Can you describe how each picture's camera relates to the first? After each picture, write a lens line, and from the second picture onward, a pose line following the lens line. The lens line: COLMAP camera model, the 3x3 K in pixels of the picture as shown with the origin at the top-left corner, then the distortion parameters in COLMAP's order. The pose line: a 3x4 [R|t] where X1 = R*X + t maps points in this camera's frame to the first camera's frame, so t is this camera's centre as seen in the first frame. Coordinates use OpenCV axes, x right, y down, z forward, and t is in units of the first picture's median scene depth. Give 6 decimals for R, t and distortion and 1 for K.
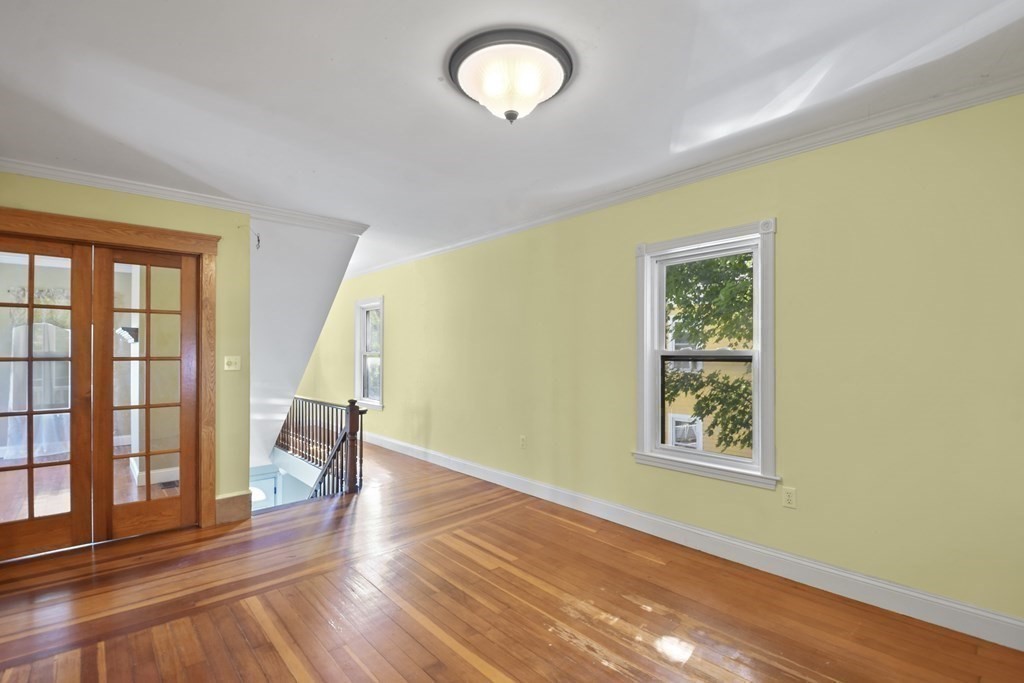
lens RADIAL K [[461.6, 0, 511.9], [0, 461.6, 346.5], [0, 0, 1]] dist [-0.014431, -0.000921]
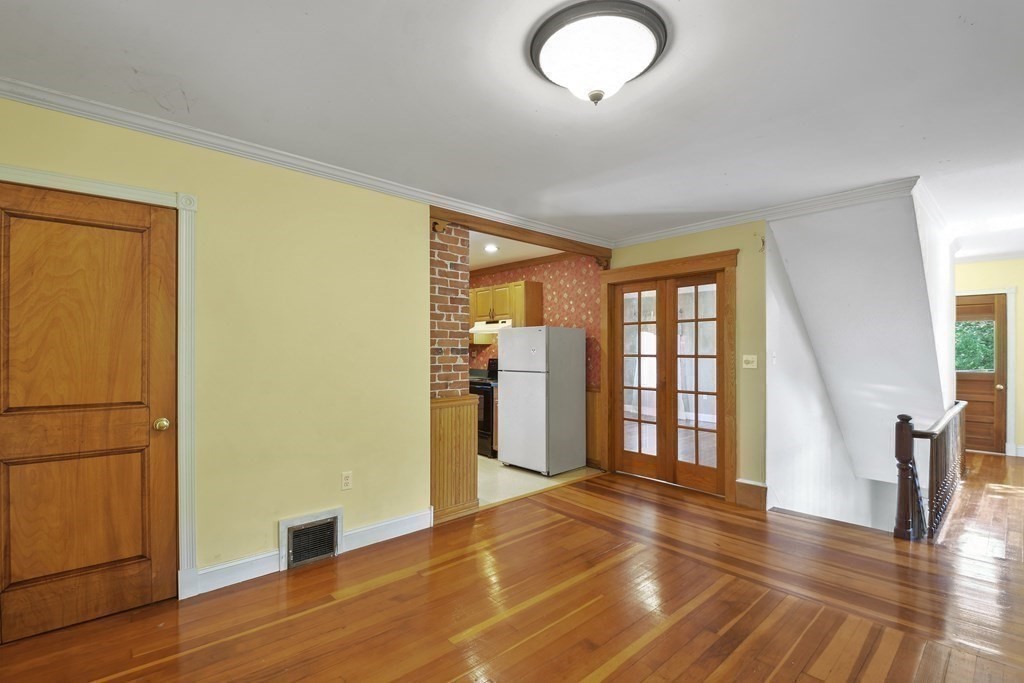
lens RADIAL K [[461.6, 0, 511.9], [0, 461.6, 346.5], [0, 0, 1]] dist [-0.014431, -0.000921]
pose [[-0.010352, -0.010069, -0.999896, 0.527428], [0.009333, 0.999905, -0.010165, 0.006967], [0.999903, -0.009437, -0.010258, 0.483350]]
